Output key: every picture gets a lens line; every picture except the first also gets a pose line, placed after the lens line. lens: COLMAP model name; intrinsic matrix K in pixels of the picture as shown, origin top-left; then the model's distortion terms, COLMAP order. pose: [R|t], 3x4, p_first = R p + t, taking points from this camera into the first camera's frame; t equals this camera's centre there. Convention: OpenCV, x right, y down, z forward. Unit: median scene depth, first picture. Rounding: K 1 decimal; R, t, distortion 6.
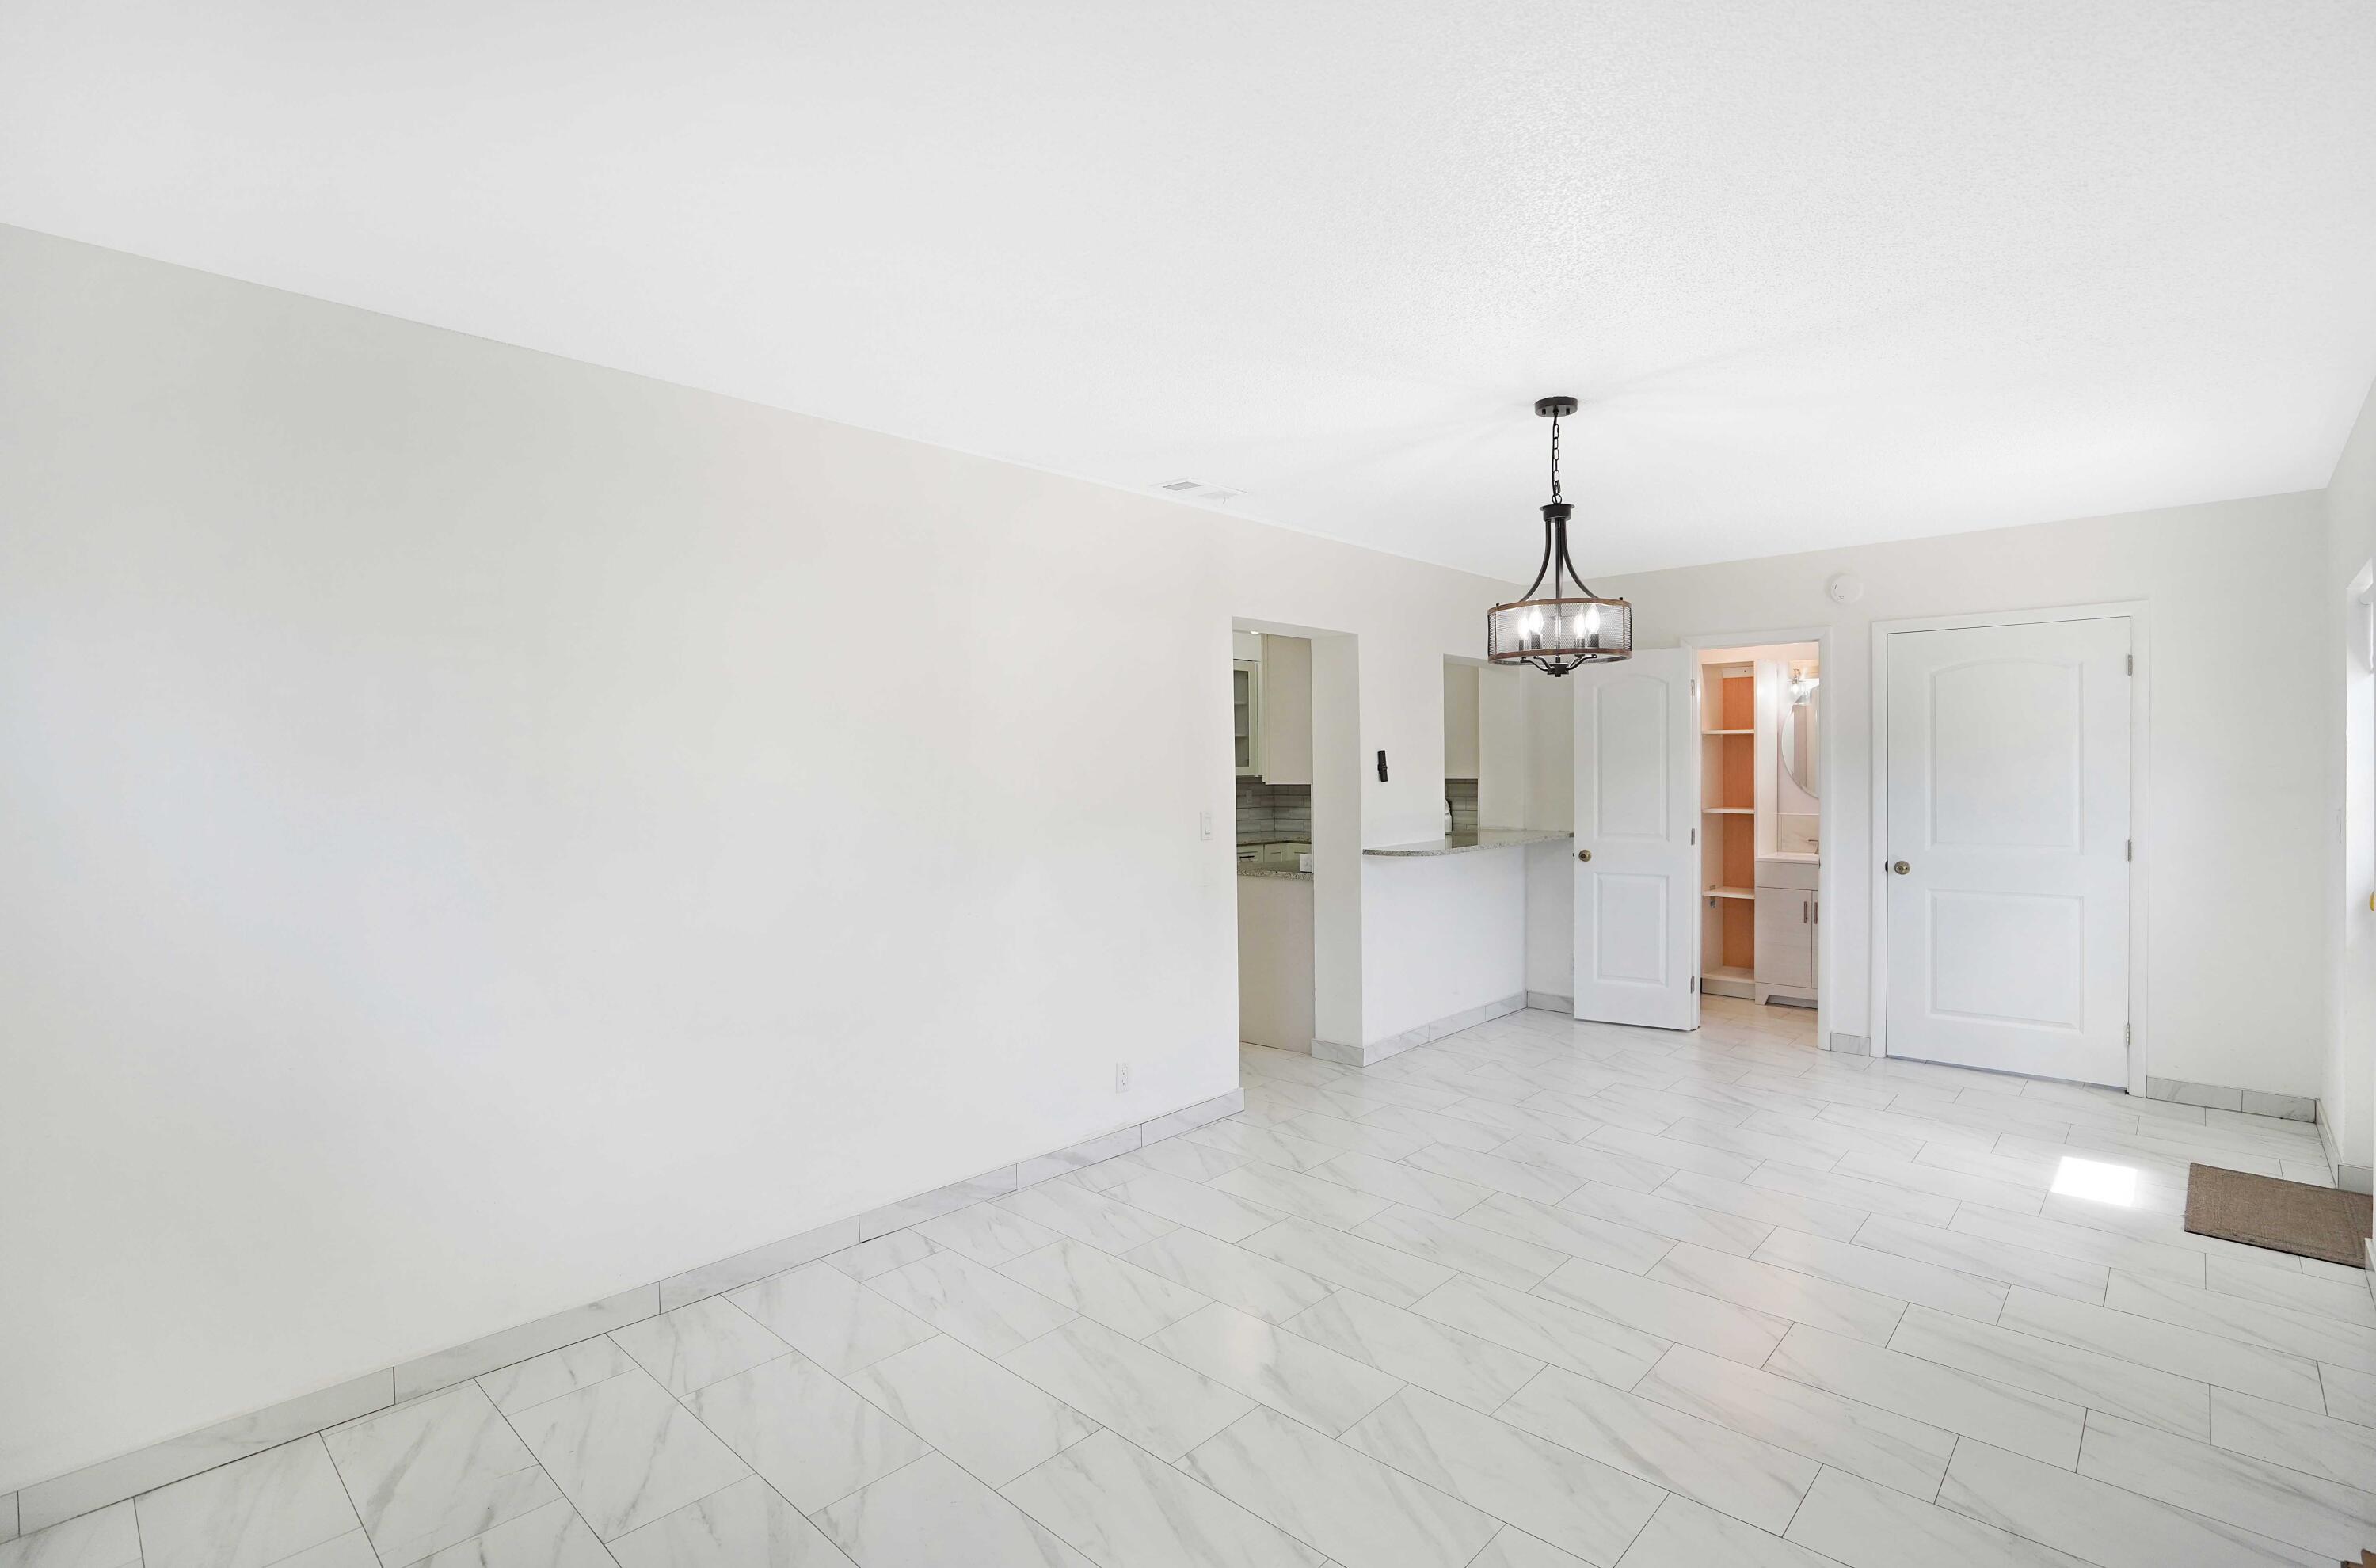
lens RADIAL K [[1149.6, 0, 1188.0], [0, 1149.6, 784.0], [0, 0, 1]] dist [-0.033498, 0.000123]
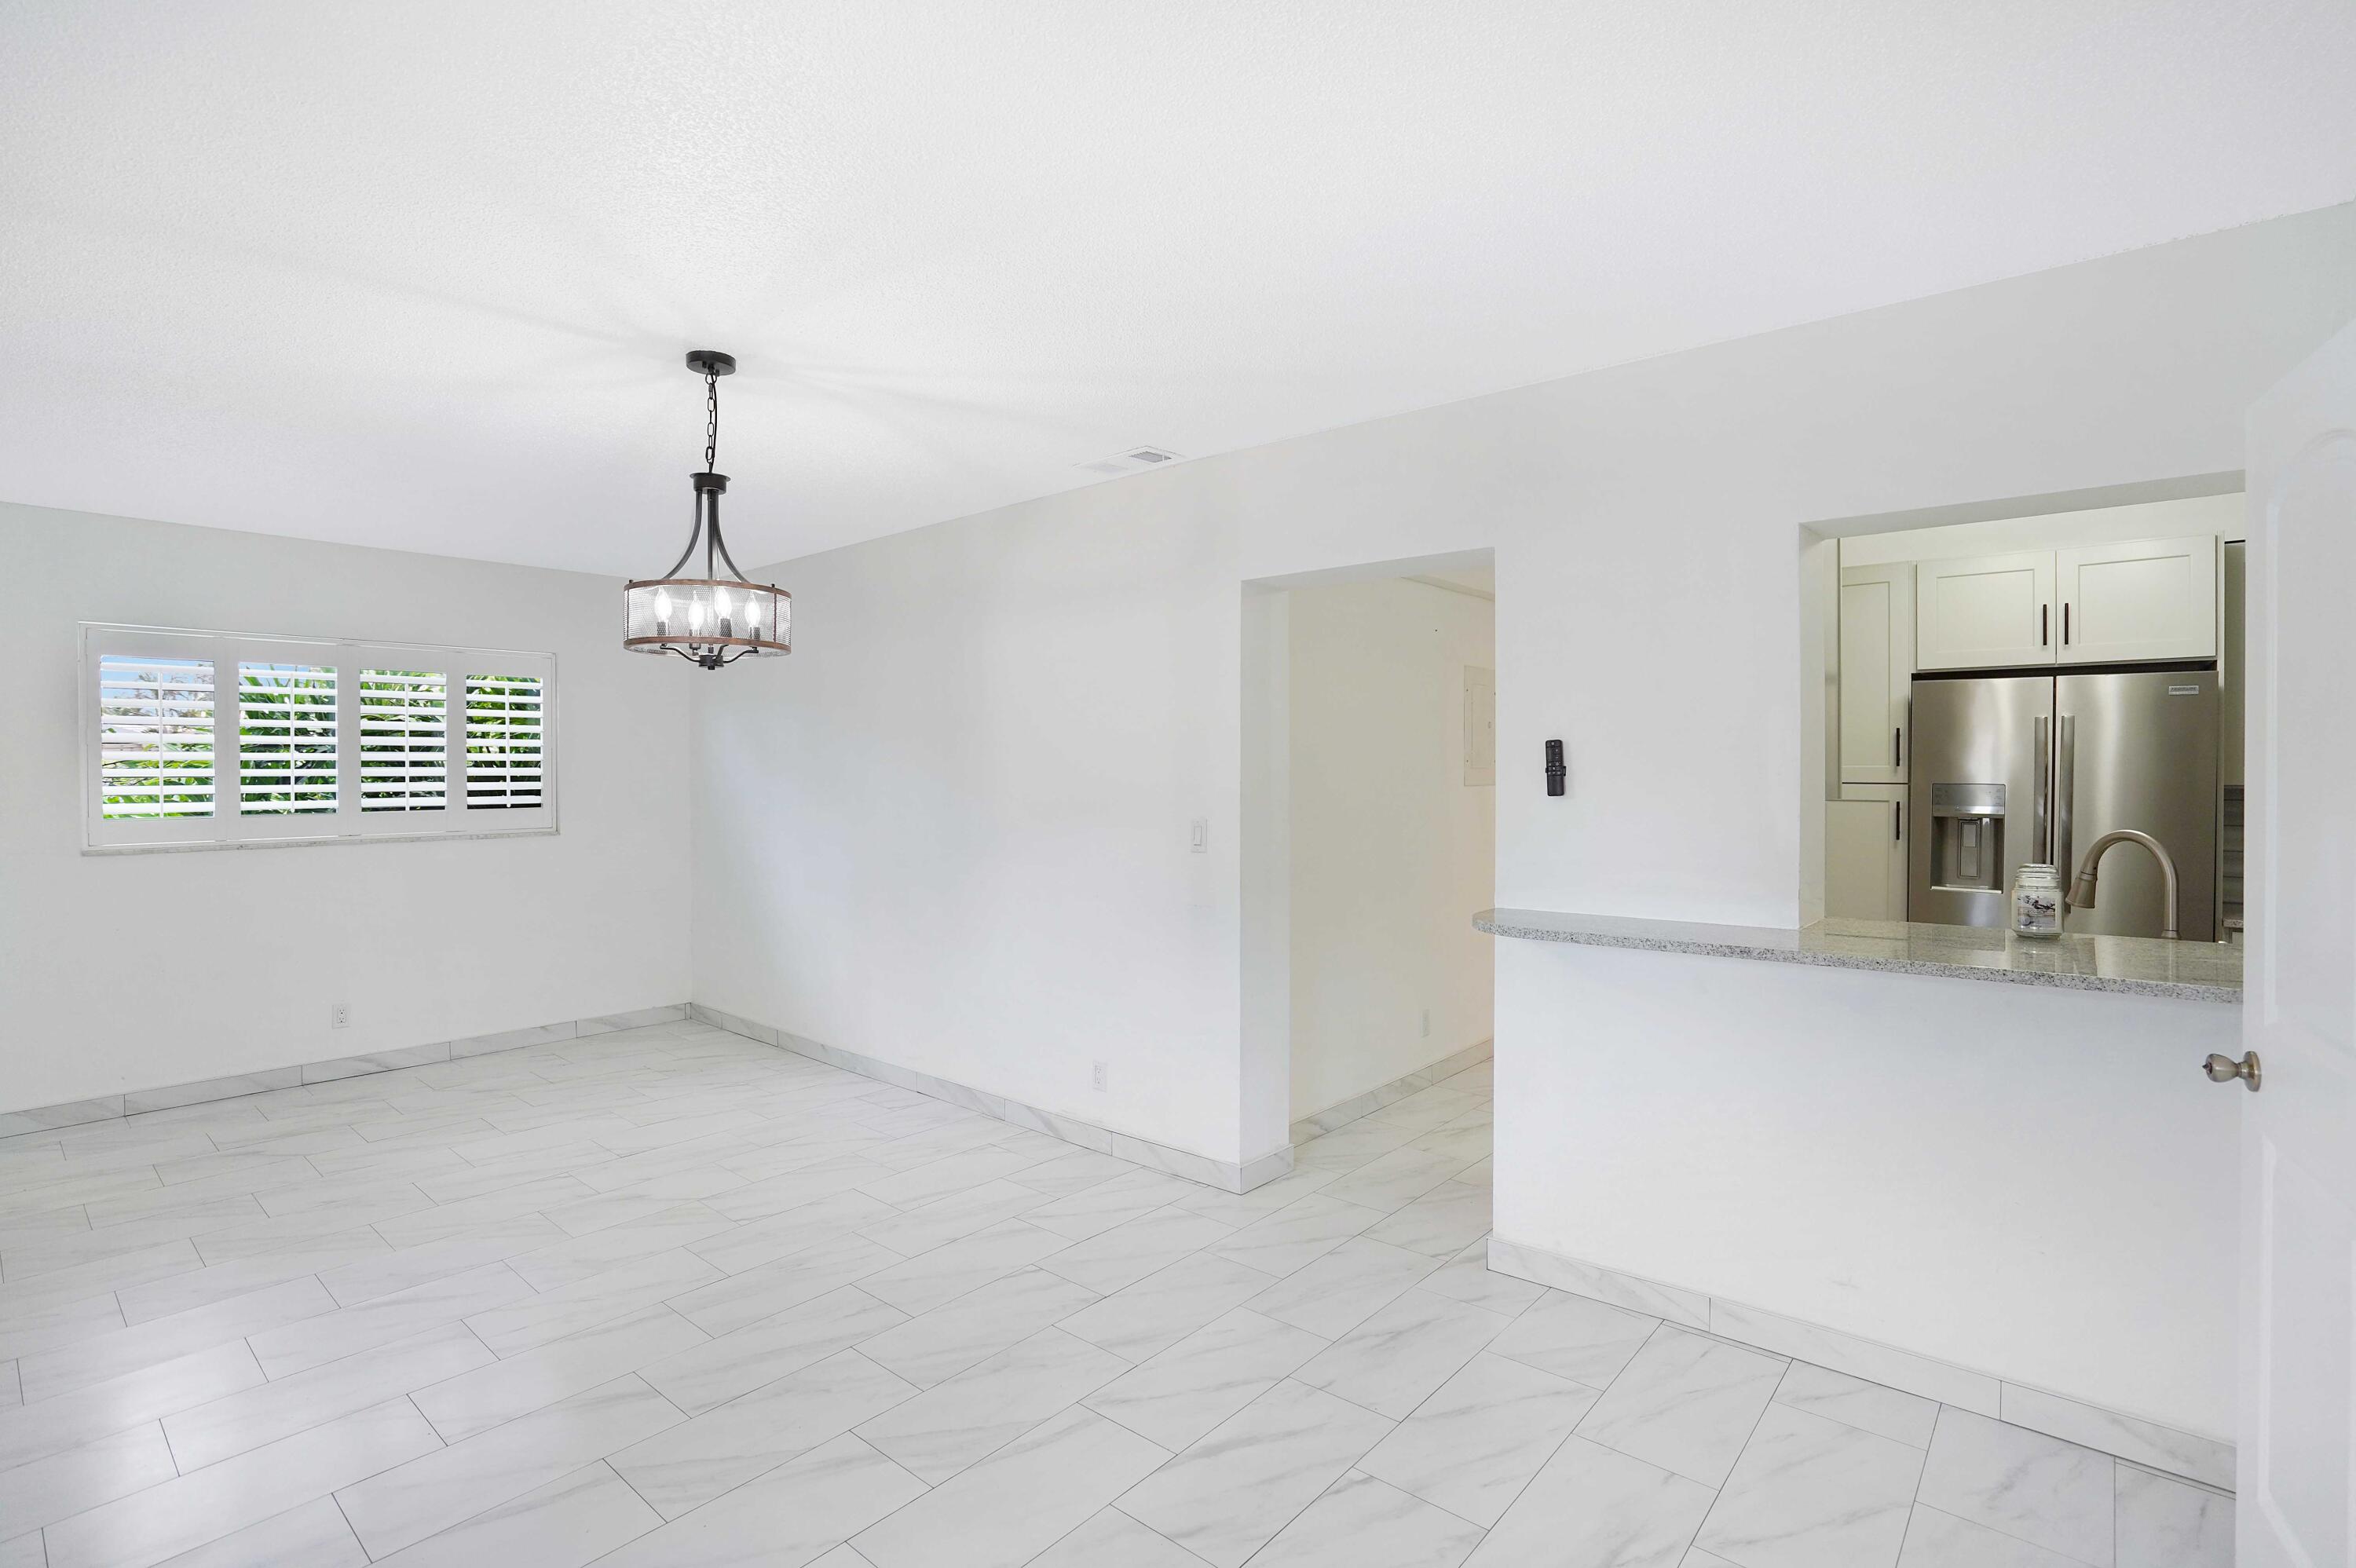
lens RADIAL K [[1124.0, 0, 1168.7], [0, 1124.0, 773.7], [0, 0, 1]] dist [-0.054224, 0.021006]
pose [[0.013602, 0.011795, -0.999838, 0.965197], [-0.012926, 0.999849, 0.011620, -0.022323], [0.999824, 0.012766, 0.013753, 1.092455]]
